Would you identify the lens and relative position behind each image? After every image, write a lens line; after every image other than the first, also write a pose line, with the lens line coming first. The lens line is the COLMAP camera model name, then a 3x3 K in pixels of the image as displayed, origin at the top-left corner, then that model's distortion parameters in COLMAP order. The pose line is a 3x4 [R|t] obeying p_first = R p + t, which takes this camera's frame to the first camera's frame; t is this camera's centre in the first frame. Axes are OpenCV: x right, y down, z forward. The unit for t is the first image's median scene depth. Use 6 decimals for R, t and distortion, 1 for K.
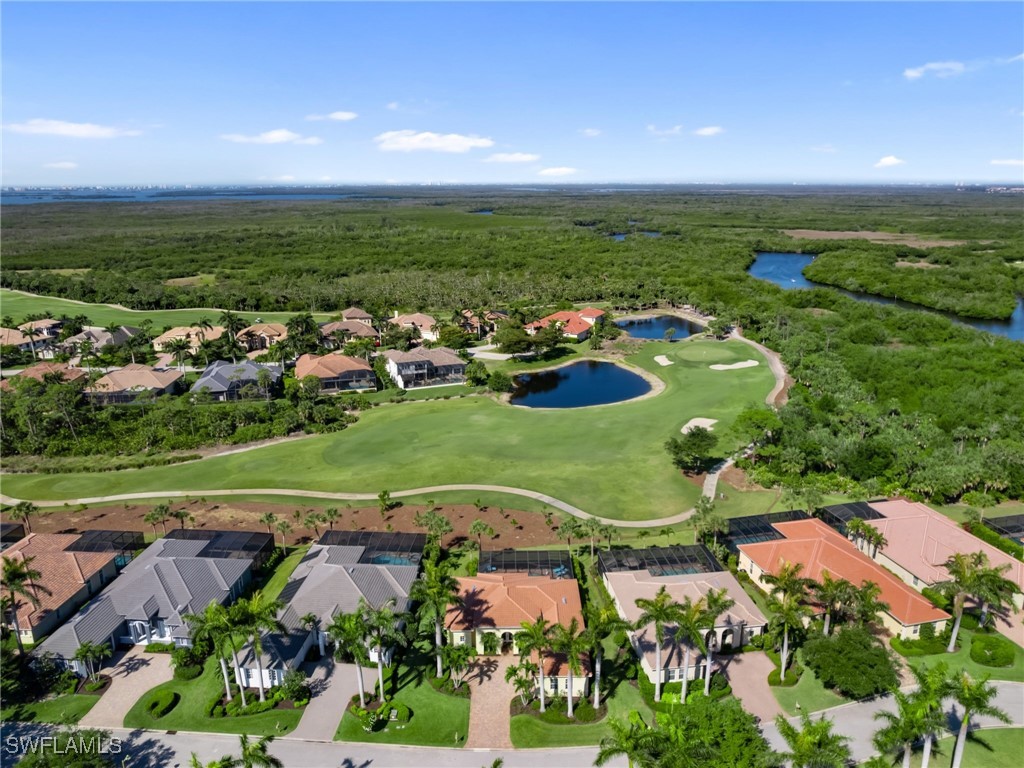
lens RADIAL K [[759.1, 0, 516.9], [0, 759.1, 385.1], [0, 0, 1]] dist [-0.039307, 0.013376]
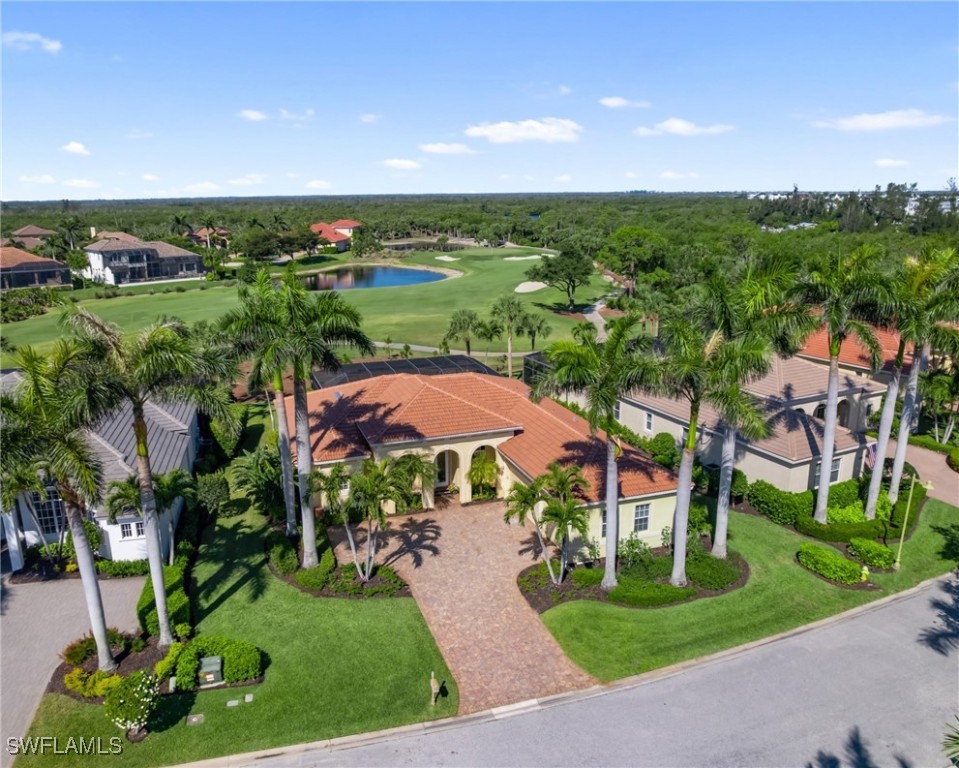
lens RADIAL K [[758.6, 0, 477.1], [0, 758.6, 384.8], [0, 0, 1]] dist [-0.055150, 0.024156]
pose [[0.947894, -0.087892, 0.306221, -0.129135], [0.087298, 0.996059, 0.015665, 0.288760], [-0.306392, 0.011884, 0.951831, 0.591574]]
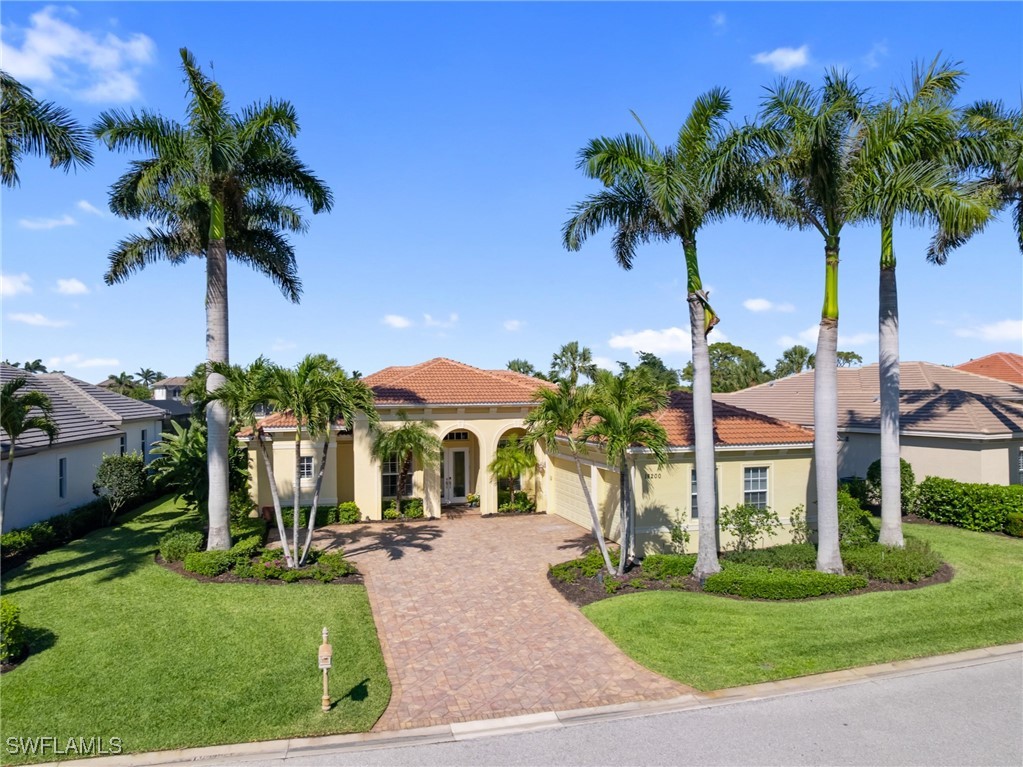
lens RADIAL K [[758.3, 0, 516.6], [0, 758.3, 380.6], [0, 0, 1]] dist [-0.039307, 0.013376]
pose [[0.966103, -0.008262, 0.258024, -0.070281], [0.073028, 0.967410, -0.242457, 0.389883], [-0.247611, 0.253082, 0.935221, 0.723181]]
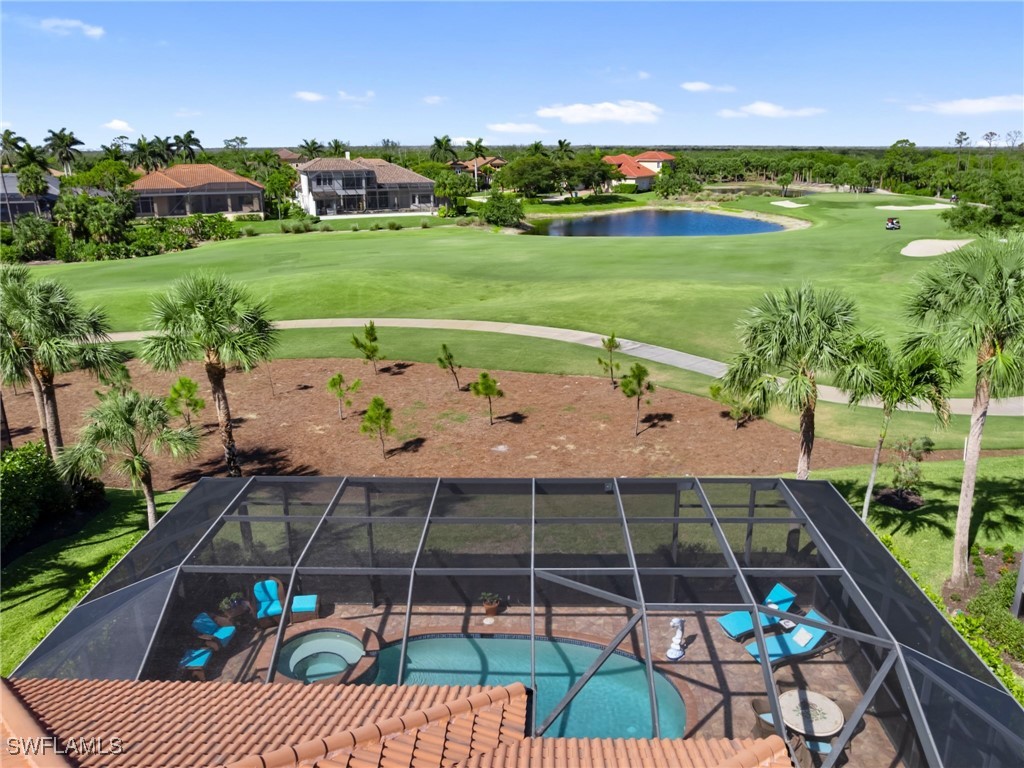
lens RADIAL K [[834.3, 0, 516.4], [0, 834.3, 374.2], [0, 0, 1]] dist [-0.047855, -0.003594]
pose [[0.999456, 0.004725, -0.032644, 0.020238], [-0.003848, 0.999631, 0.026875, 0.244554], [0.032758, -0.026734, 0.999106, 1.068664]]
